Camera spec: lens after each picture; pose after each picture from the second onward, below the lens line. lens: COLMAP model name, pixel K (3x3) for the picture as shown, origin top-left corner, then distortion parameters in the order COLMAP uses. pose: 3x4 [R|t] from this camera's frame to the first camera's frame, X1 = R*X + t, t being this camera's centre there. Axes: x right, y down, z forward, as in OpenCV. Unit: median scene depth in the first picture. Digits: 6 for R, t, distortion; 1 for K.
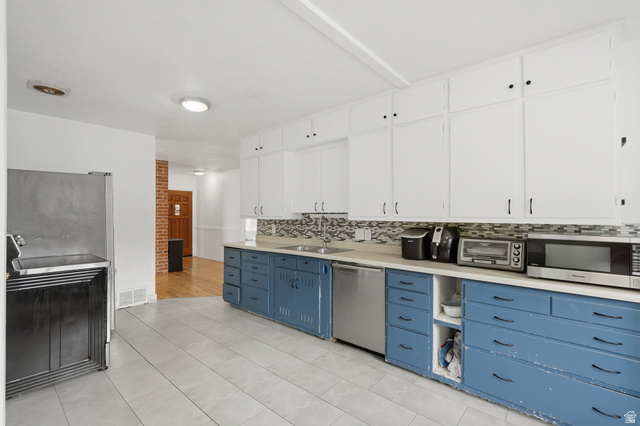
lens RADIAL K [[292.8, 0, 324.3], [0, 292.8, 214.2], [0, 0, 1]] dist [-0.002935, -0.000911]
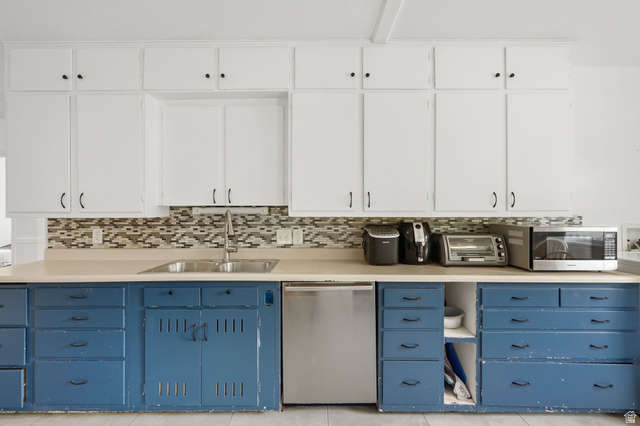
lens RADIAL K [[292.8, 0, 317.3], [0, 292.8, 210.7], [0, 0, 1]] dist [-0.002935, -0.000911]
pose [[0.758181, -0.002071, 0.652041, -0.300059], [0.001597, 0.999998, 0.001319, 0.005923], [-0.652042, 0.000042, 0.758183, 0.448311]]
